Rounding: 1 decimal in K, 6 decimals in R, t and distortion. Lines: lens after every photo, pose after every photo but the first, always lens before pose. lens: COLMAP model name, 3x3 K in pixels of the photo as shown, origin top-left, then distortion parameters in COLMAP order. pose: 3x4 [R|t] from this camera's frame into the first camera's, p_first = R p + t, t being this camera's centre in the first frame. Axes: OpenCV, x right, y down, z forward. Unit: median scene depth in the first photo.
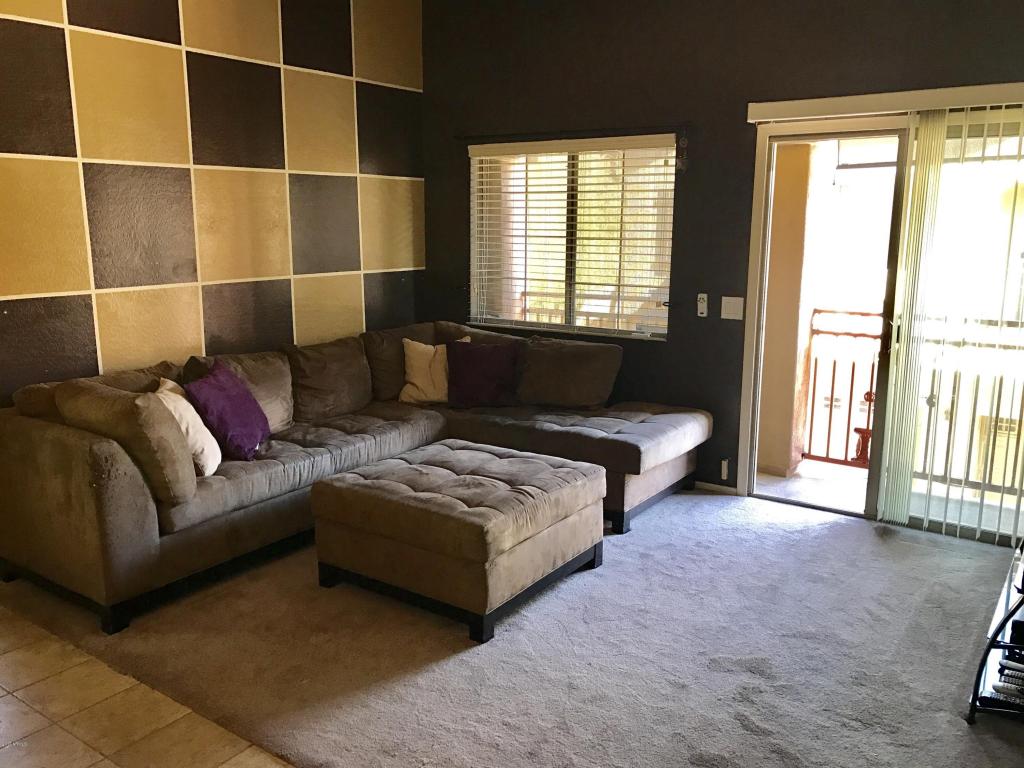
lens RADIAL K [[848.9, 0, 506.1], [0, 848.9, 381.5], [0, 0, 1]] dist [0.012925, 0.005225]
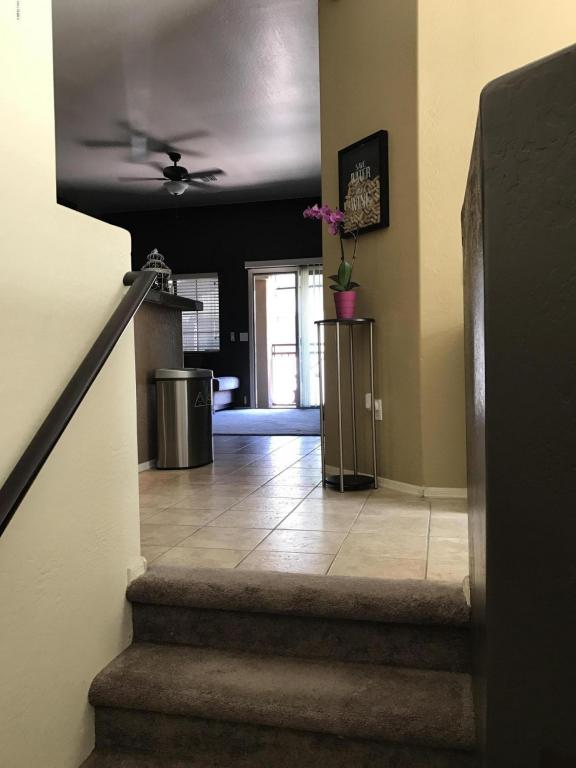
lens RADIAL K [[636.7, 0, 289.3], [0, 636.7, 385.8], [0, 0, 1]] dist [0.012925, 0.005225]
pose [[0.928957, -0.032674, 0.368743, -0.334206], [0.086462, 0.987697, -0.130300, 0.331270], [-0.359949, 0.152926, 0.920353, -0.840191]]
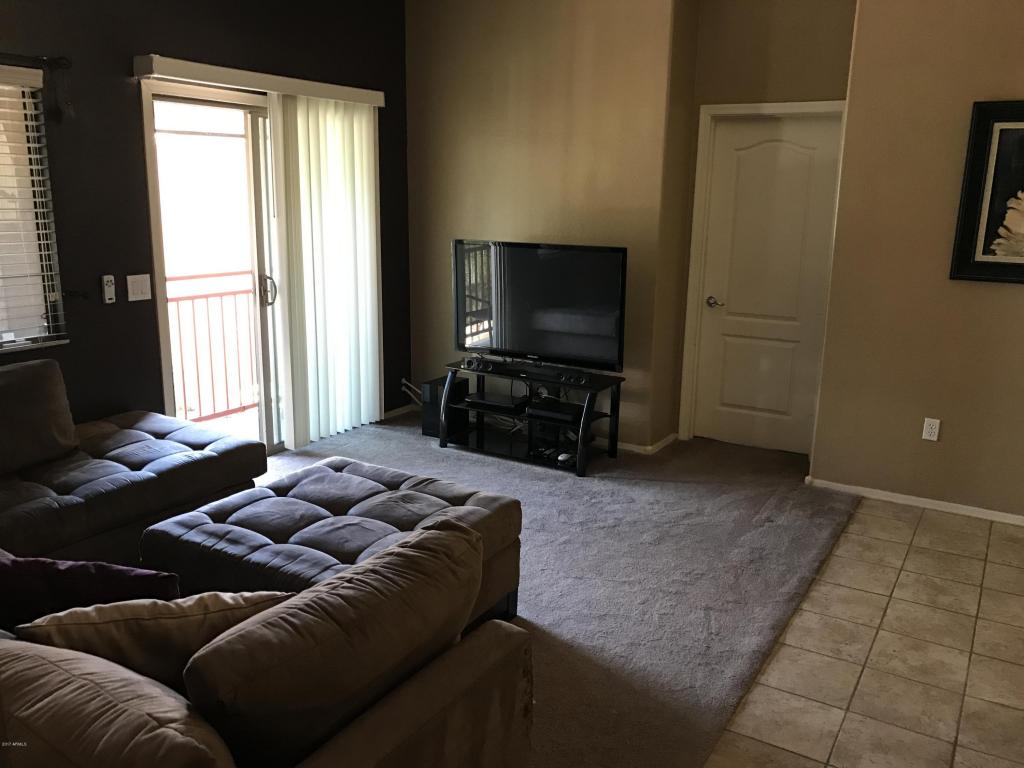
lens RADIAL K [[848.9, 0, 512.1], [0, 848.9, 384.1], [0, 0, 1]] dist [0.012925, 0.005225]
pose [[-0.063873, -0.218826, 0.973671, -0.631140], [0.174790, 0.958129, 0.226800, -0.122618], [-0.982532, 0.184675, -0.022950, 0.660969]]
